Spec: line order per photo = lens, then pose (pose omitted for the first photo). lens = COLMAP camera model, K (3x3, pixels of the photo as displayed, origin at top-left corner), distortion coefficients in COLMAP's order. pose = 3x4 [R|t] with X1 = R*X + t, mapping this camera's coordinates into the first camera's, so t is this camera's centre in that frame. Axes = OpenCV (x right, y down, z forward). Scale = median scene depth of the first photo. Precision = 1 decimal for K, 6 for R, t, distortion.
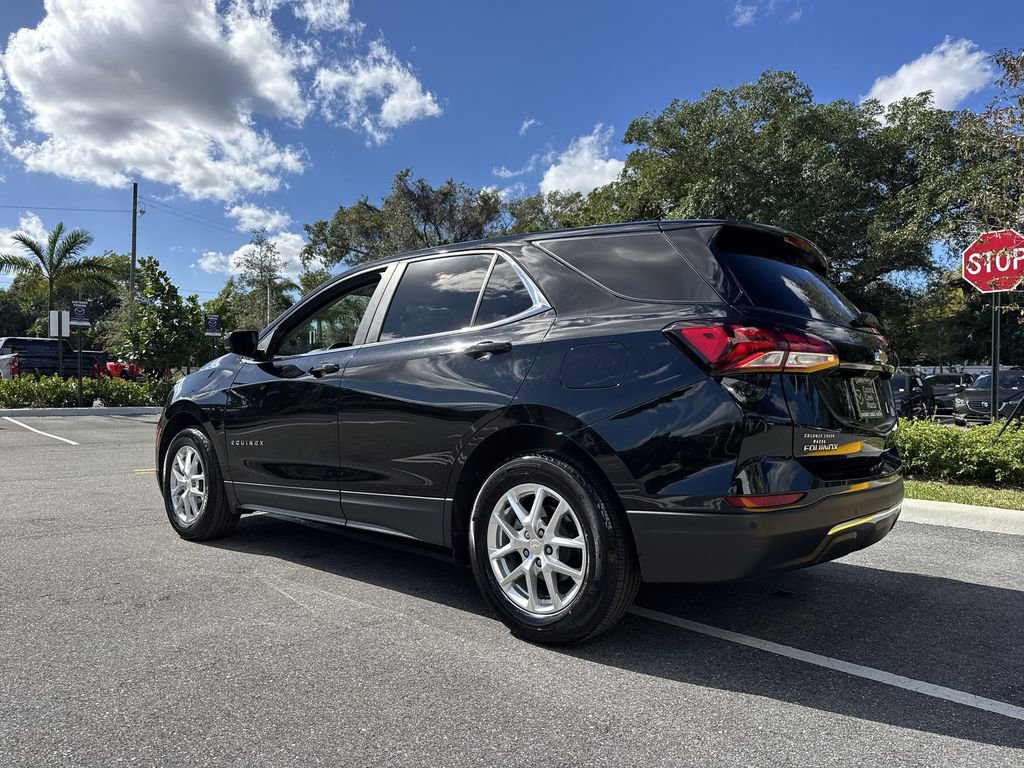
lens RADIAL K [[727.9, 0, 507.0], [0, 727.9, 385.8], [0, 0, 1]] dist [0.035101, -0.047182]
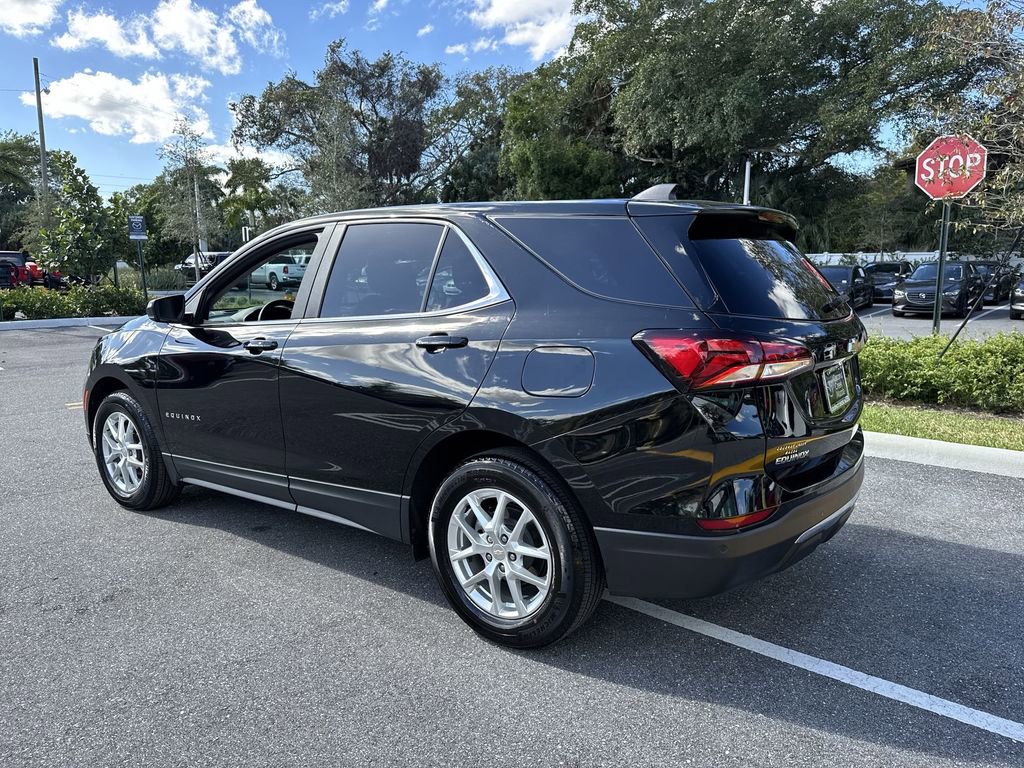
lens RADIAL K [[727.9, 0, 508.7], [0, 727.9, 385.0], [0, 0, 1]] dist [0.035101, -0.047182]
pose [[0.997126, -0.028974, 0.070007, -0.005956], [0.017607, 0.987309, 0.157833, -0.108954], [-0.073692, -0.156147, 0.984981, 0.058340]]
